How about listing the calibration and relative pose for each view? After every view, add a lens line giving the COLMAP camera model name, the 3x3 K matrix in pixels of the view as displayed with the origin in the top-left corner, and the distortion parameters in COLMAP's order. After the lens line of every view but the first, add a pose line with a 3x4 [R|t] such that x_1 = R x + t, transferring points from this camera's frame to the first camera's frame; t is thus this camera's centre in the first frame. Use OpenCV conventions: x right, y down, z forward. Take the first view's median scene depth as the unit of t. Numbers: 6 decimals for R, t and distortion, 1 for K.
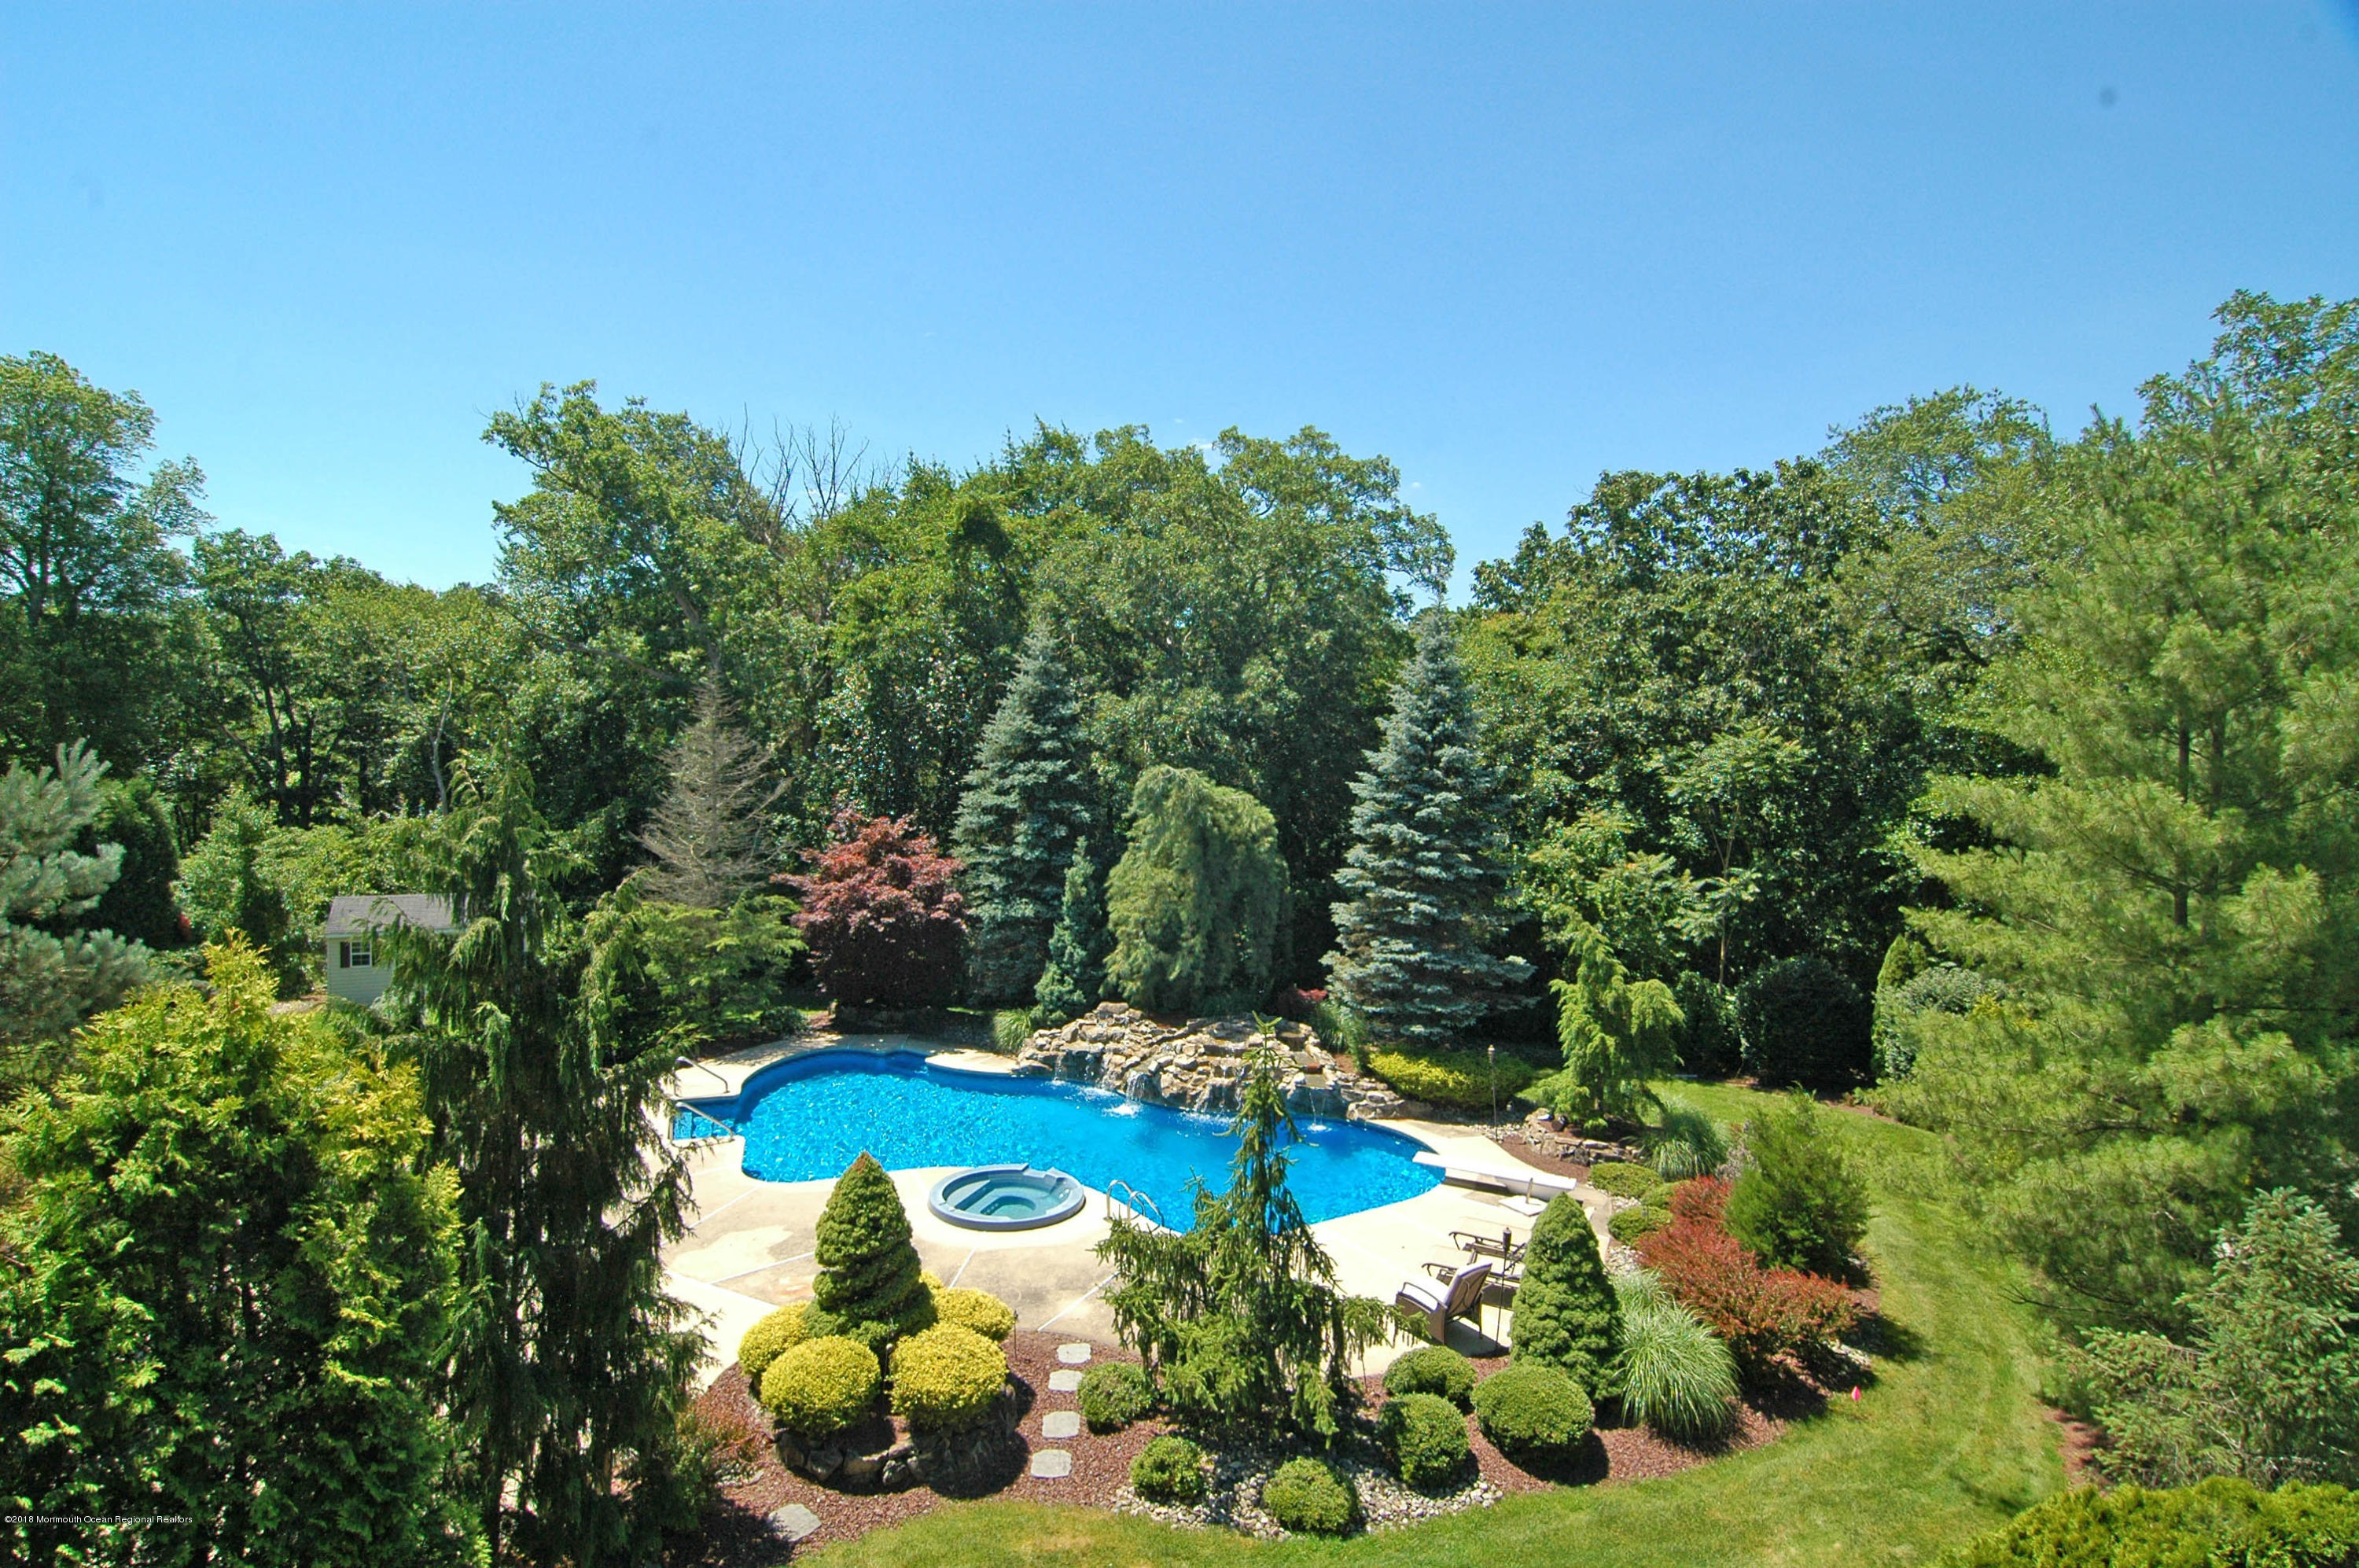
lens RADIAL K [[1291.5, 0, 1179.5], [0, 1291.5, 784.0], [0, 0, 1]] dist [-0.002009, -0.017369]
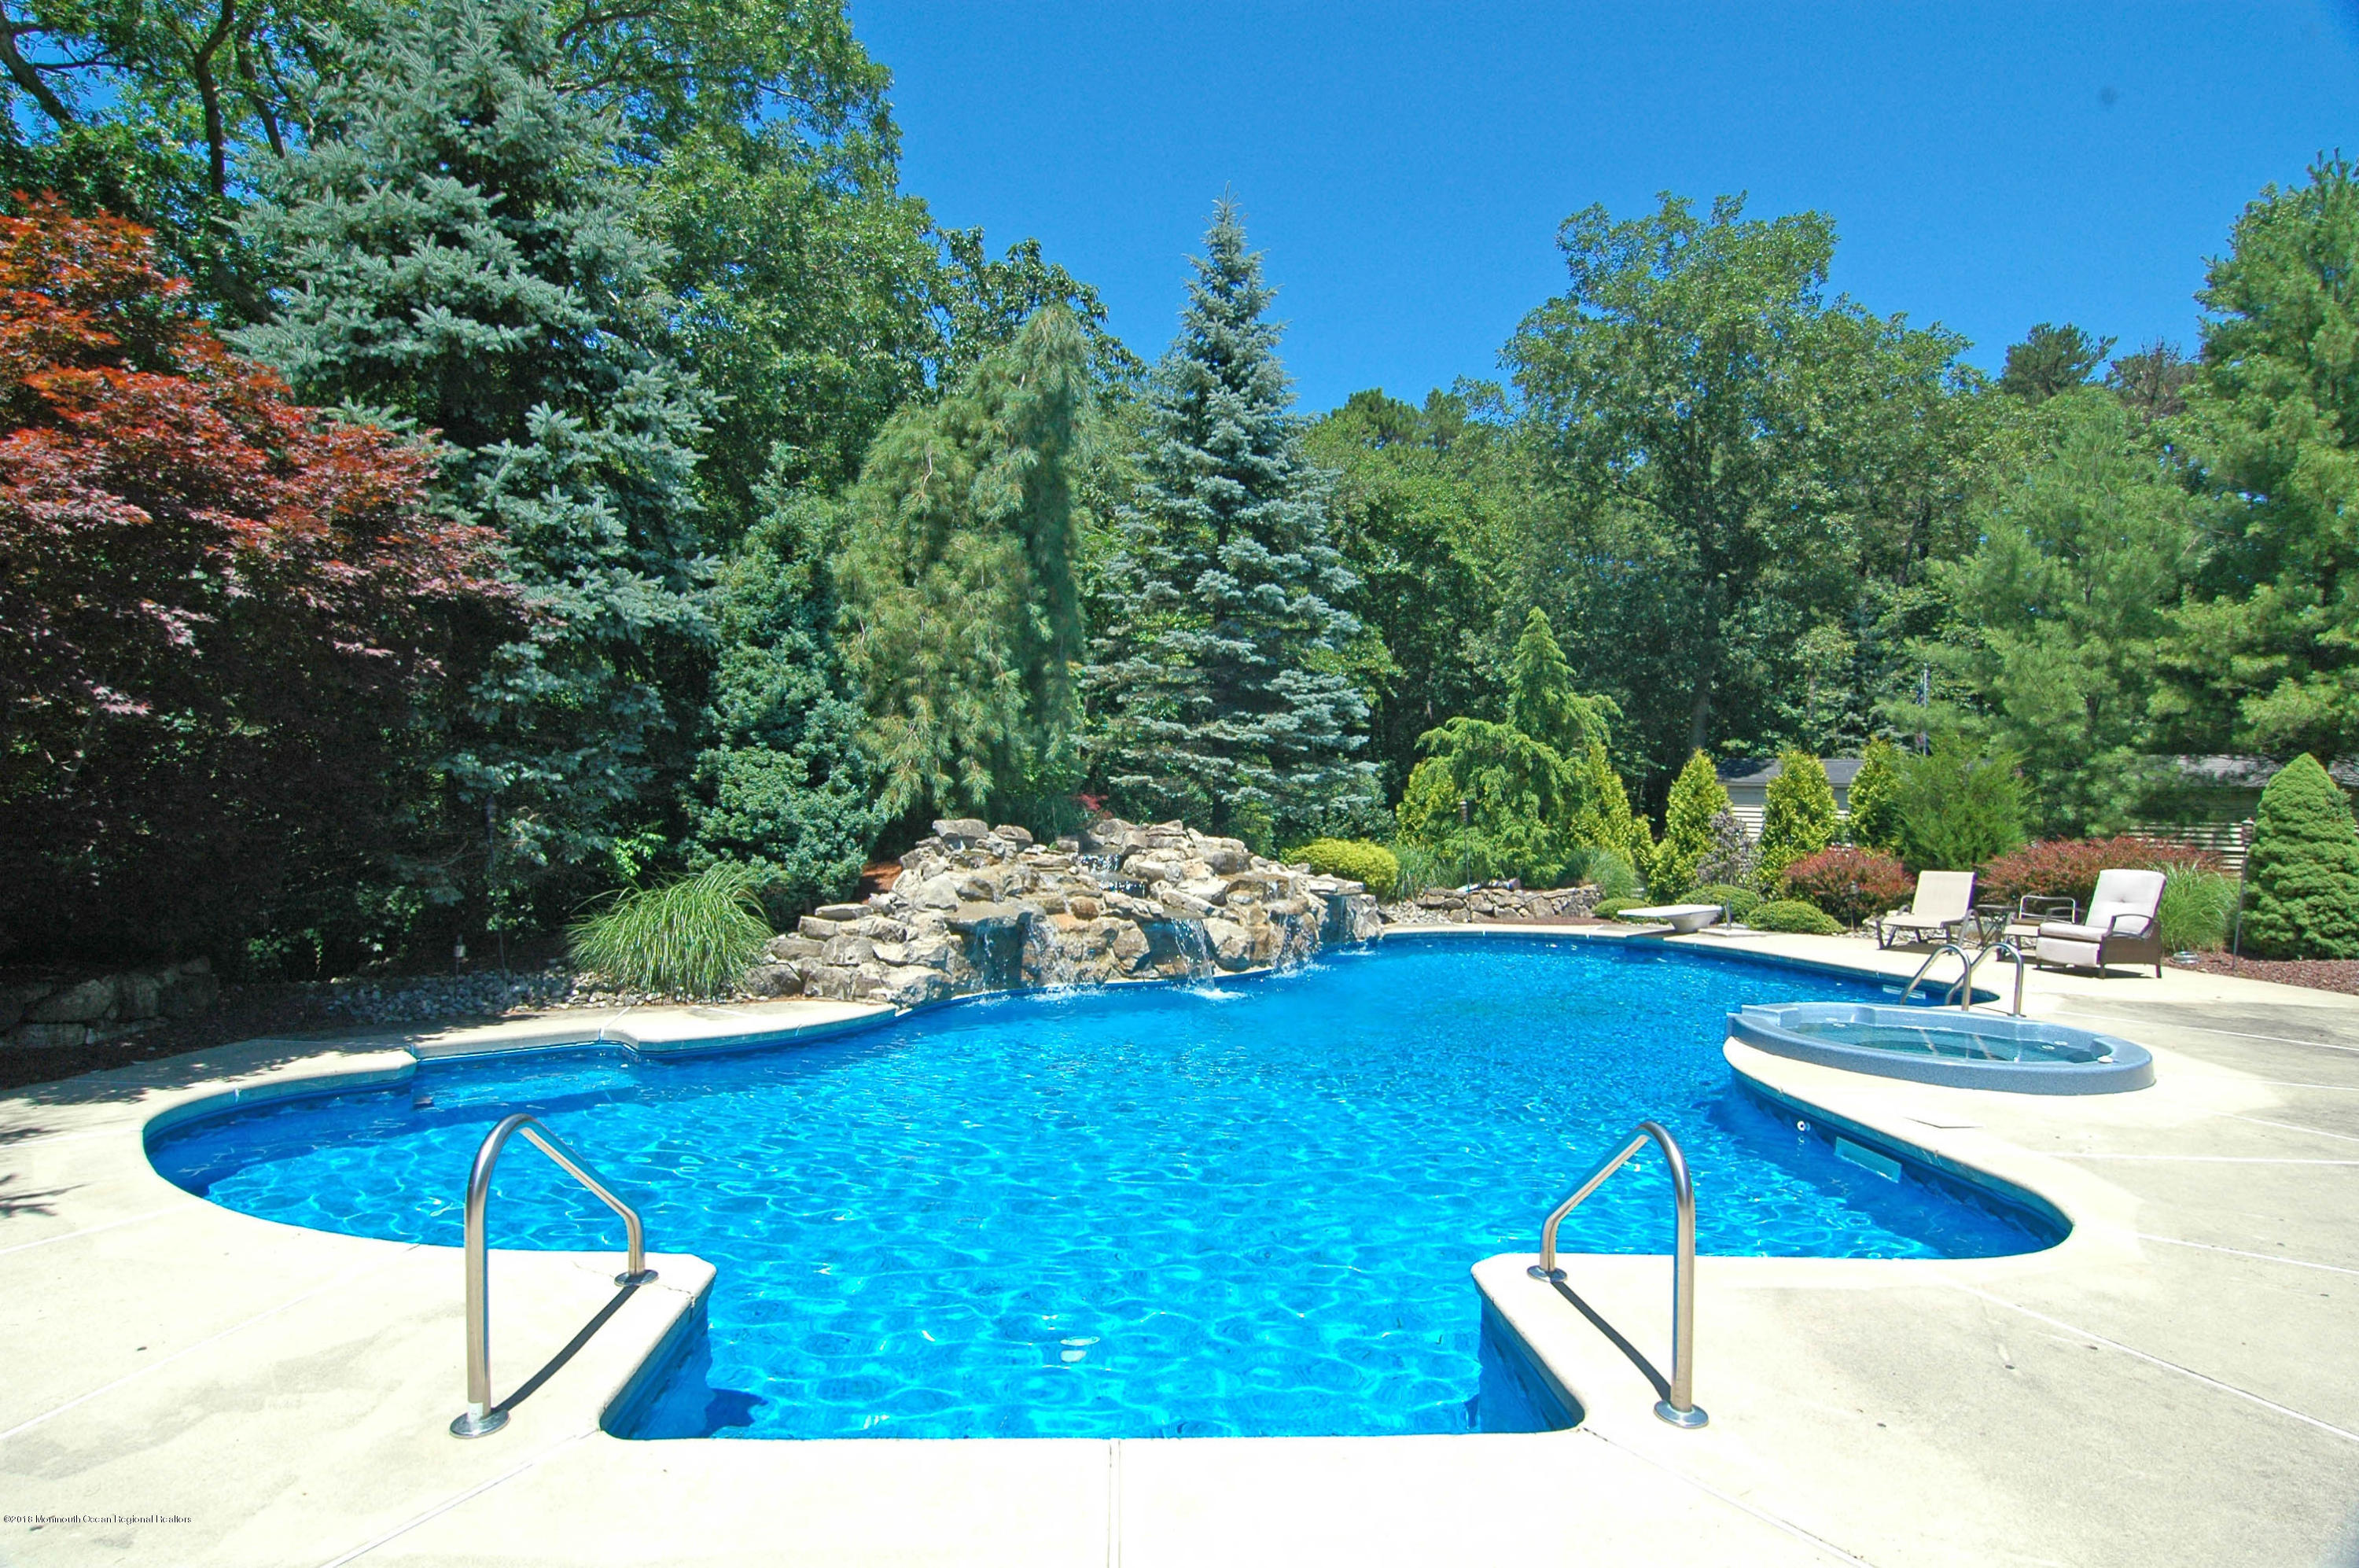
lens RADIAL K [[1291.5, 0, 1179.5], [0, 1291.5, 784.0], [0, 0, 1]] dist [-0.002009, -0.017369]
pose [[0.244239, 0.003971, 0.969707, -0.464710], [0.018484, 0.999791, -0.008750, 0.160628], [-0.969539, 0.020061, 0.244114, 0.805071]]
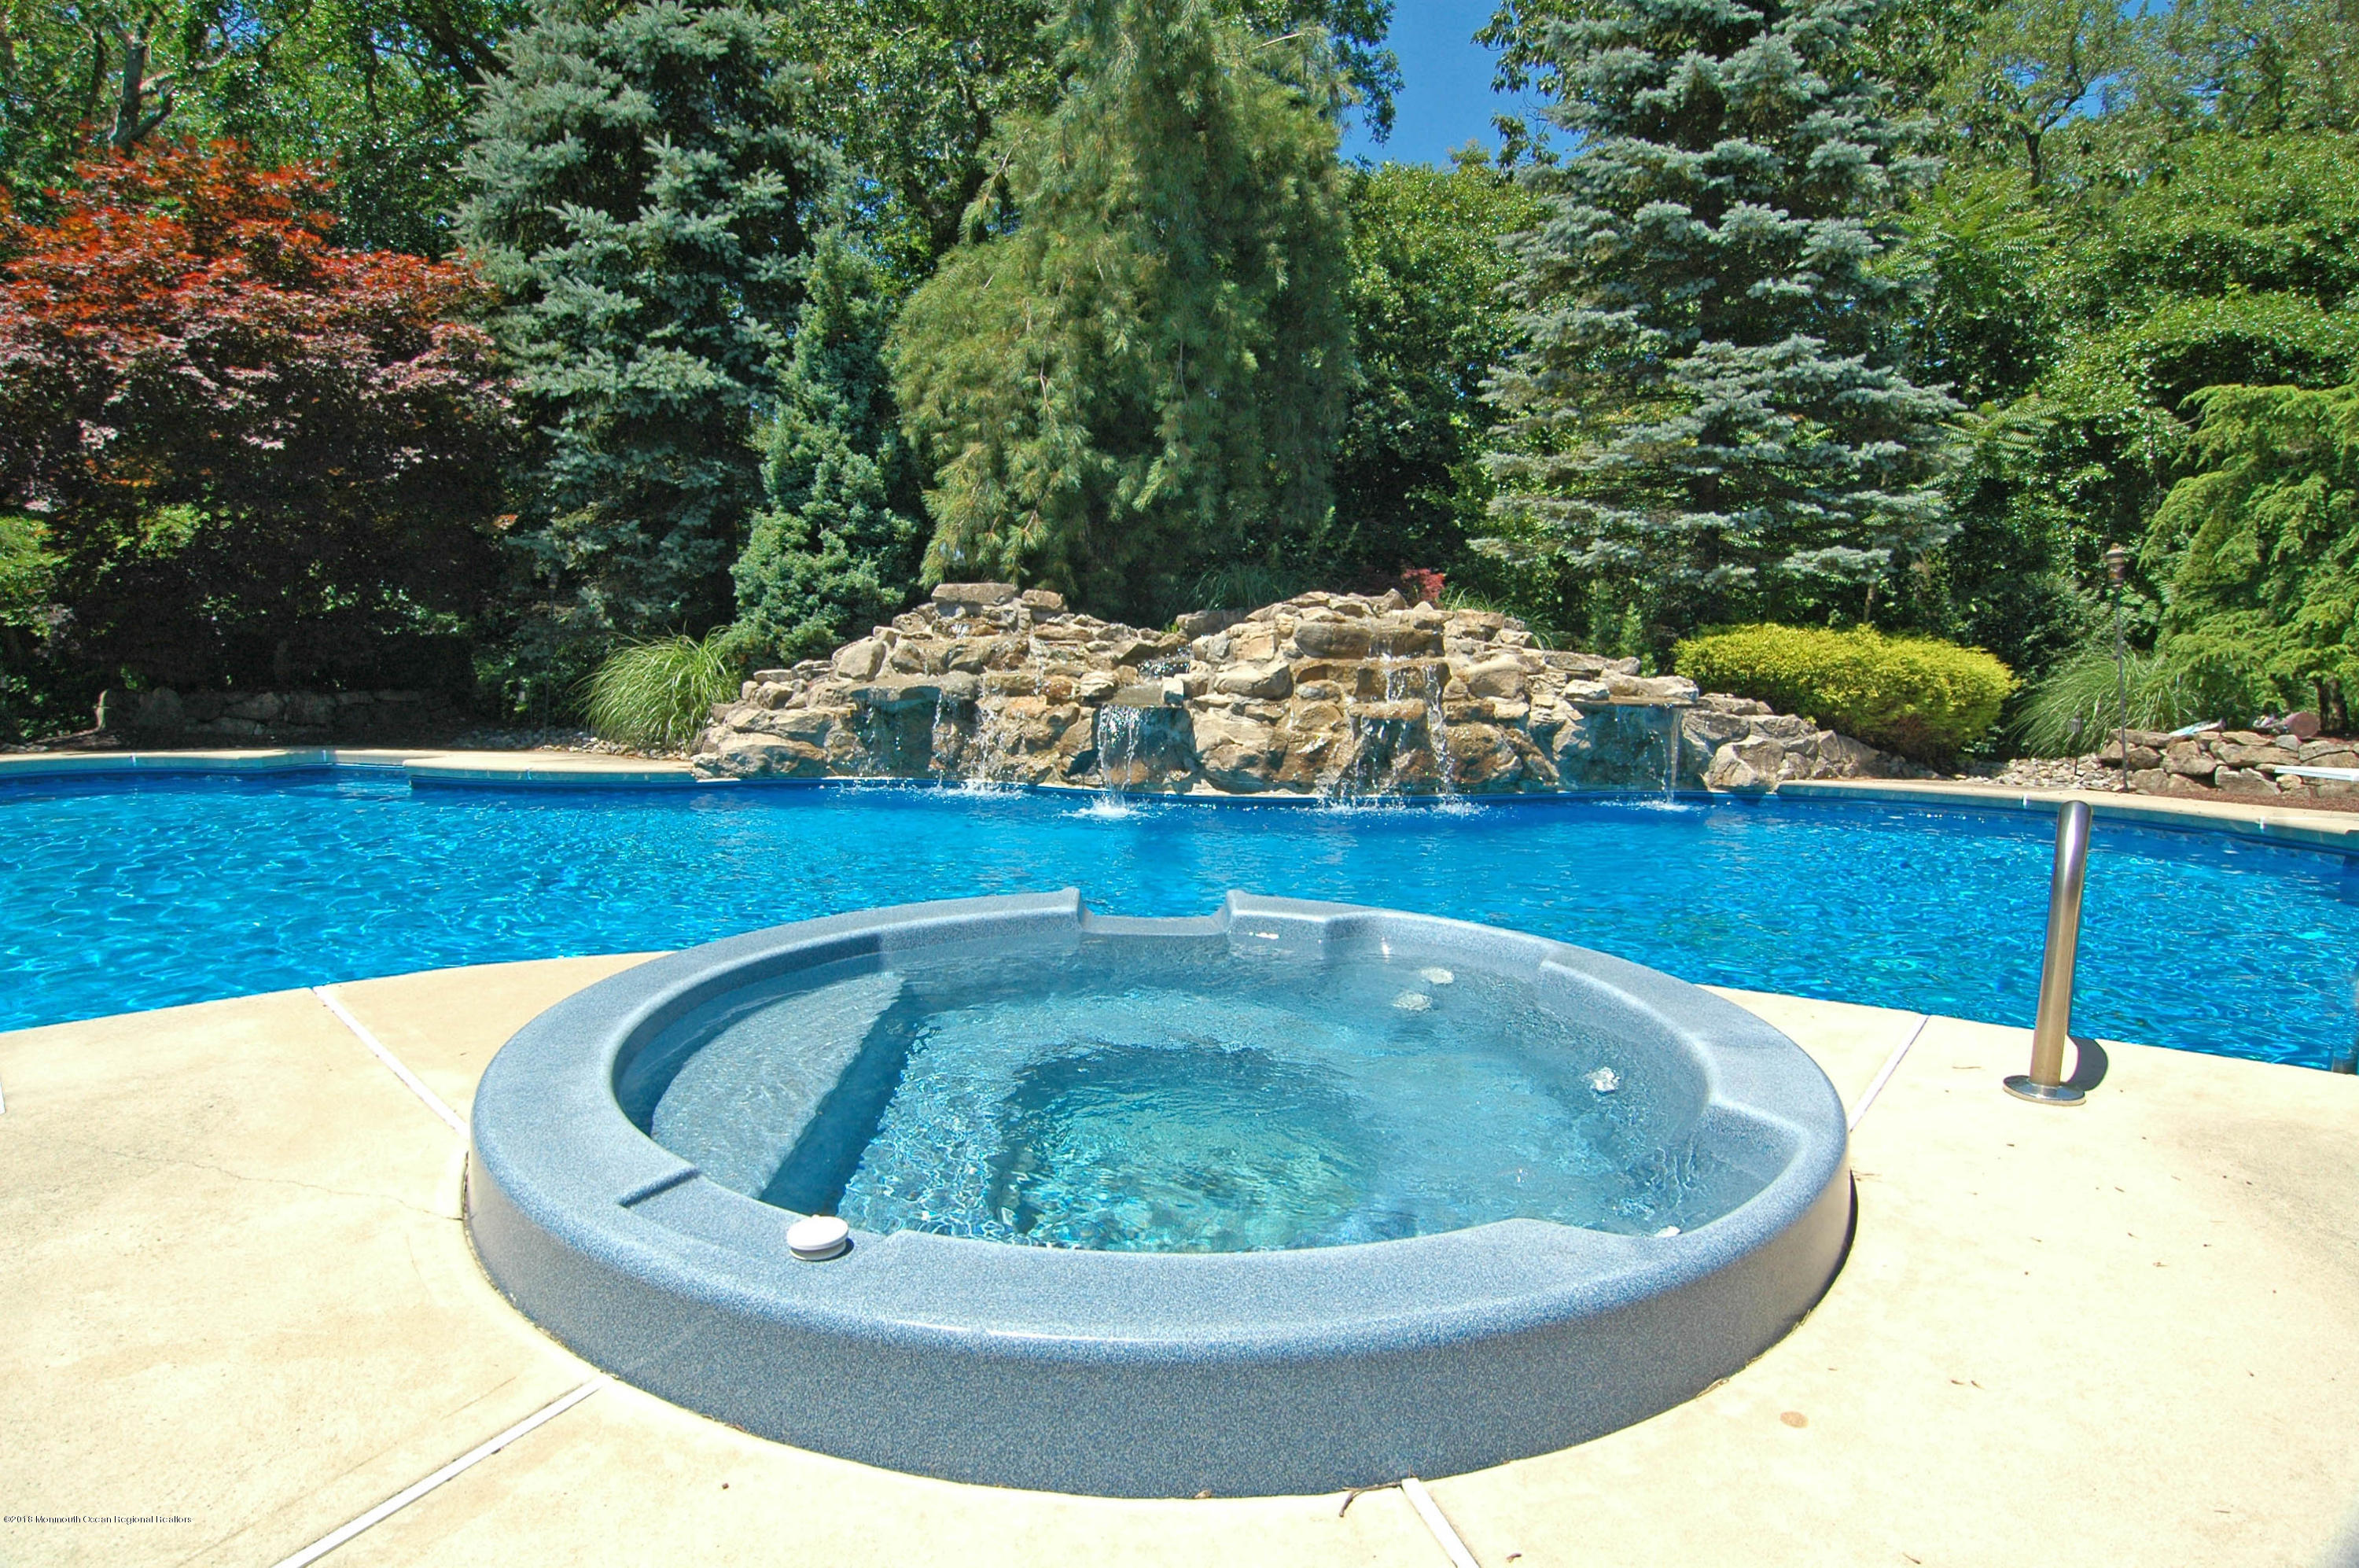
lens RADIAL K [[1291.5, 0, 1179.5], [0, 1291.5, 784.0], [0, 0, 1]] dist [-0.002009, -0.017369]
pose [[0.923707, -0.038853, 0.381124, -0.140788], [0.011691, 0.997239, 0.073327, 0.199207], [-0.382921, -0.063277, 0.921612, 0.613248]]
